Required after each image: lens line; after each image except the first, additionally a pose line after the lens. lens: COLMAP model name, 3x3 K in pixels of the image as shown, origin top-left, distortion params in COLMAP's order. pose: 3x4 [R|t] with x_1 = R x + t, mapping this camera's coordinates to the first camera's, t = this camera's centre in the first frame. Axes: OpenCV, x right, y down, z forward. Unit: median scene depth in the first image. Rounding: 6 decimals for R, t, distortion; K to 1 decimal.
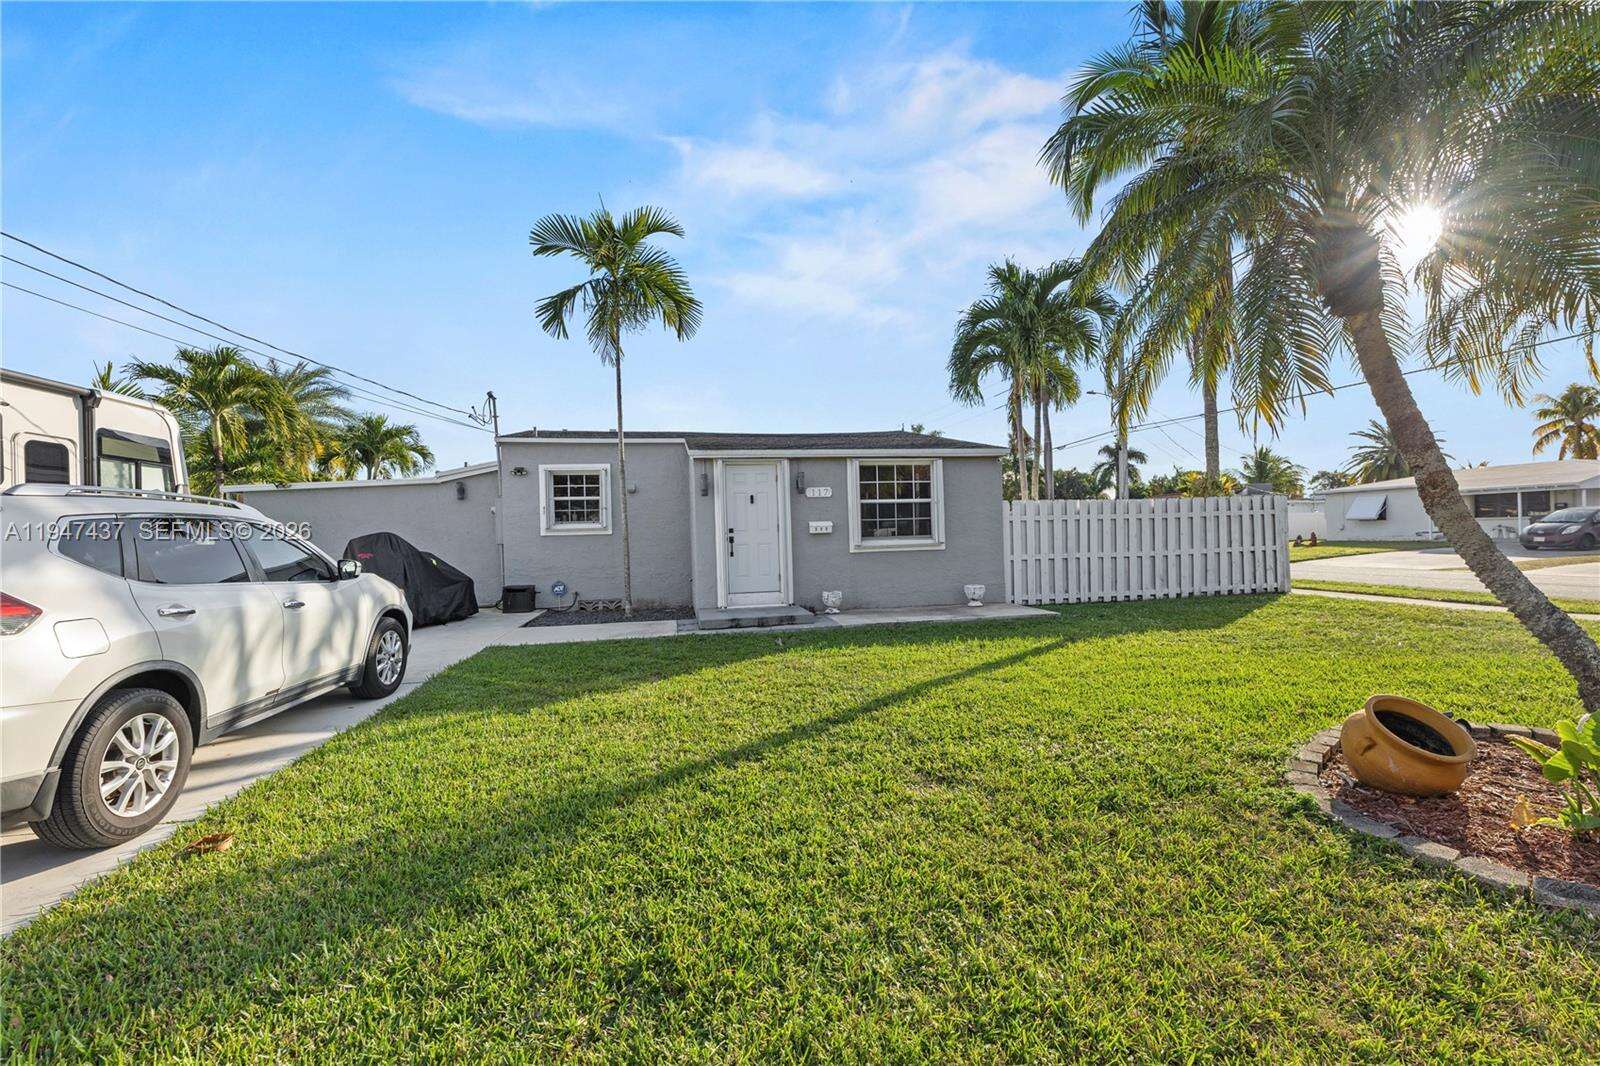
lens RADIAL K [[661.8, 0, 802.3], [0, 661.8, 537.1], [0, 0, 1]] dist [0.001272, -0.000345]
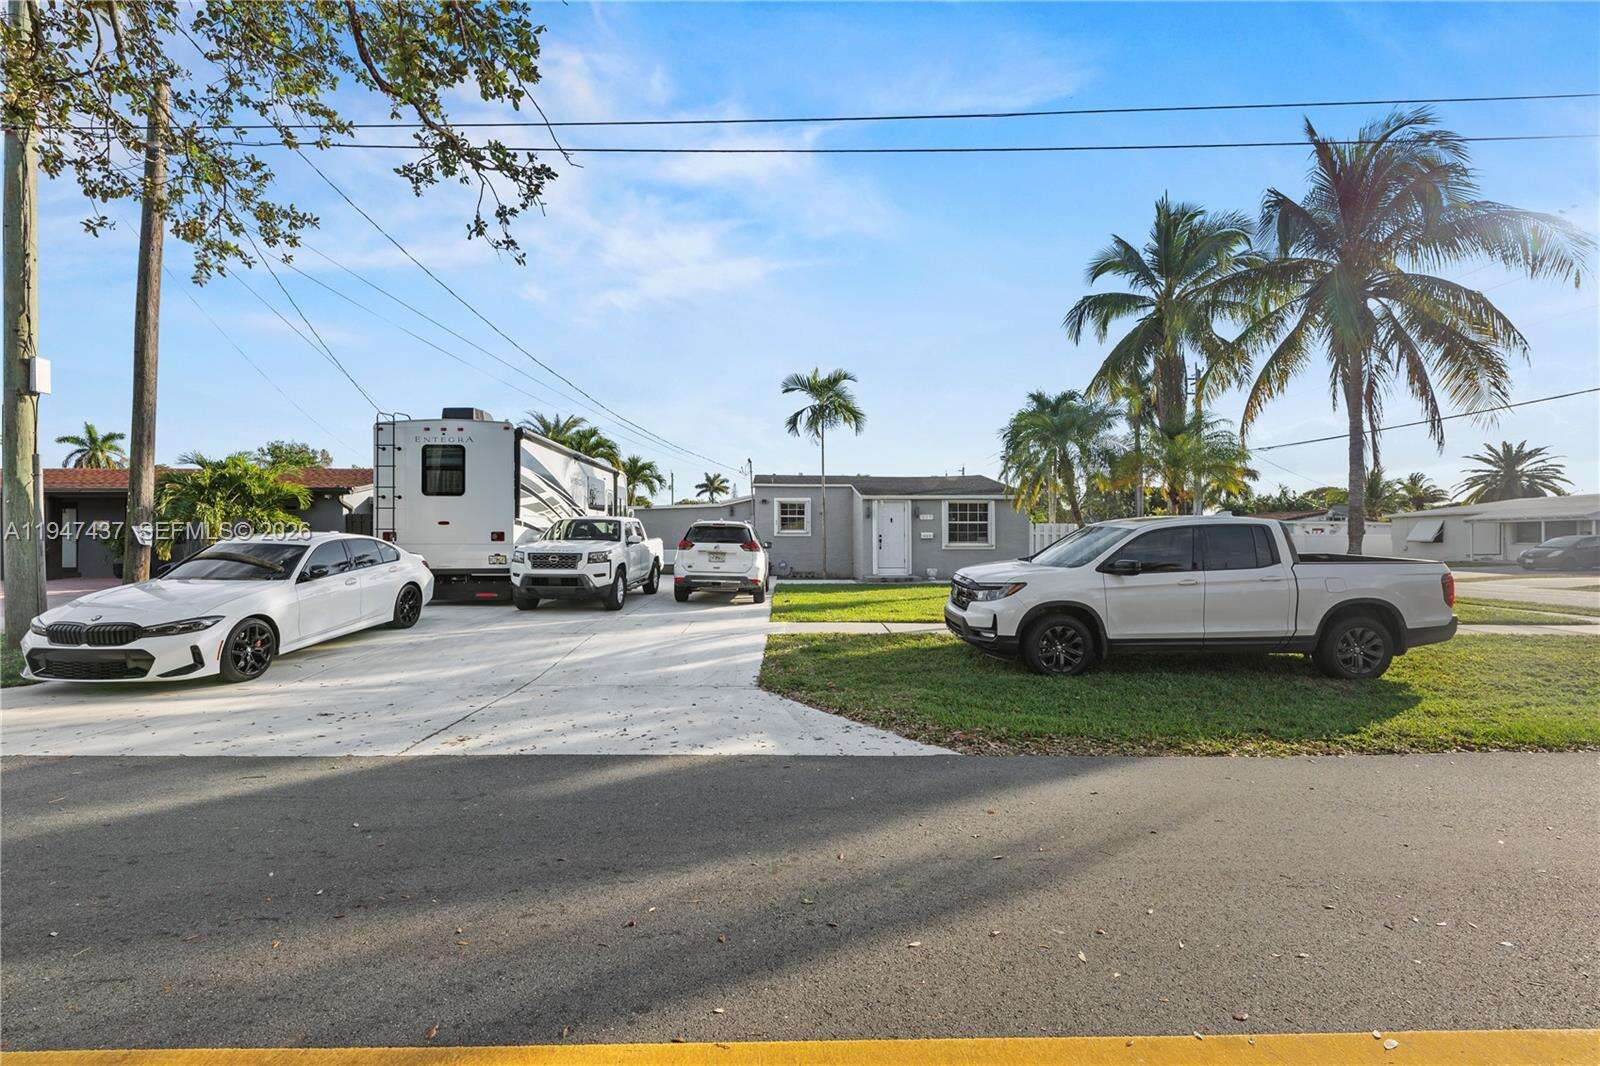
lens RADIAL K [[661.8, 0, 796.3], [0, 661.8, 538.2], [0, 0, 1]] dist [0.001272, -0.000345]
pose [[0.985106, 0.026595, -0.169881, -0.017929], [-0.028164, 0.999580, -0.006834, 0.015826], [0.169627, 0.011517, 0.985441, -0.884600]]
